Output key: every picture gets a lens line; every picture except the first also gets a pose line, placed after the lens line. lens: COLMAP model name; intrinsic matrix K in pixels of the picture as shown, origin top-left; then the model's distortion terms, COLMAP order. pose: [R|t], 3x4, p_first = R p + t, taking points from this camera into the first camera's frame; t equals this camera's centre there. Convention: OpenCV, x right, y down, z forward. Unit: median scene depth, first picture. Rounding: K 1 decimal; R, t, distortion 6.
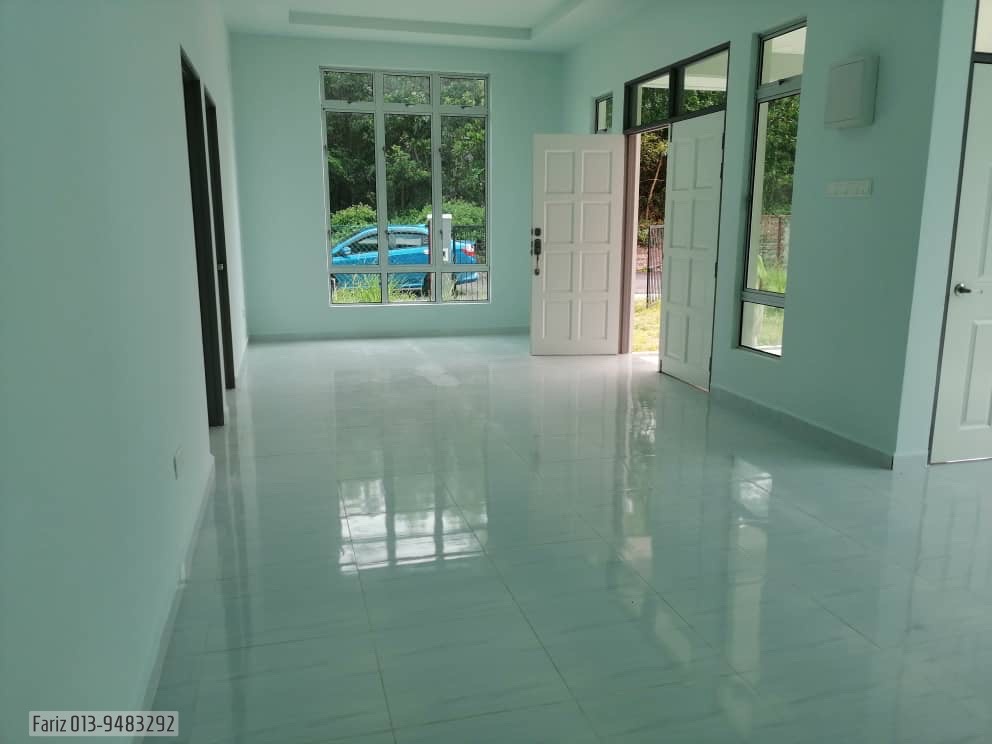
lens RADIAL K [[721.1, 0, 481.2], [0, 721.1, 354.8], [0, 0, 1]] dist [0.034694, -0.072070]
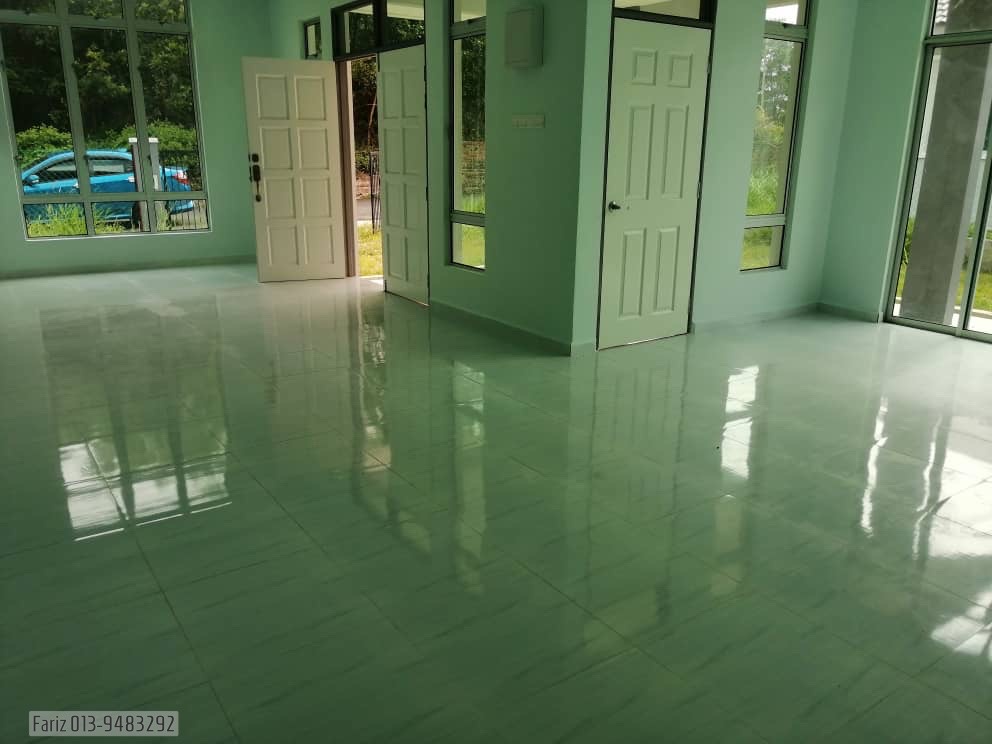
lens RADIAL K [[790.8, 0, 496.0], [0, 790.8, 372.0], [0, 0, 1]] dist [0.019332, -0.053481]
pose [[0.935927, -0.088650, 0.340856, -0.009243], [0.055493, 0.992833, 0.105843, 0.025091], [-0.347796, -0.080146, 0.934138, -0.153747]]
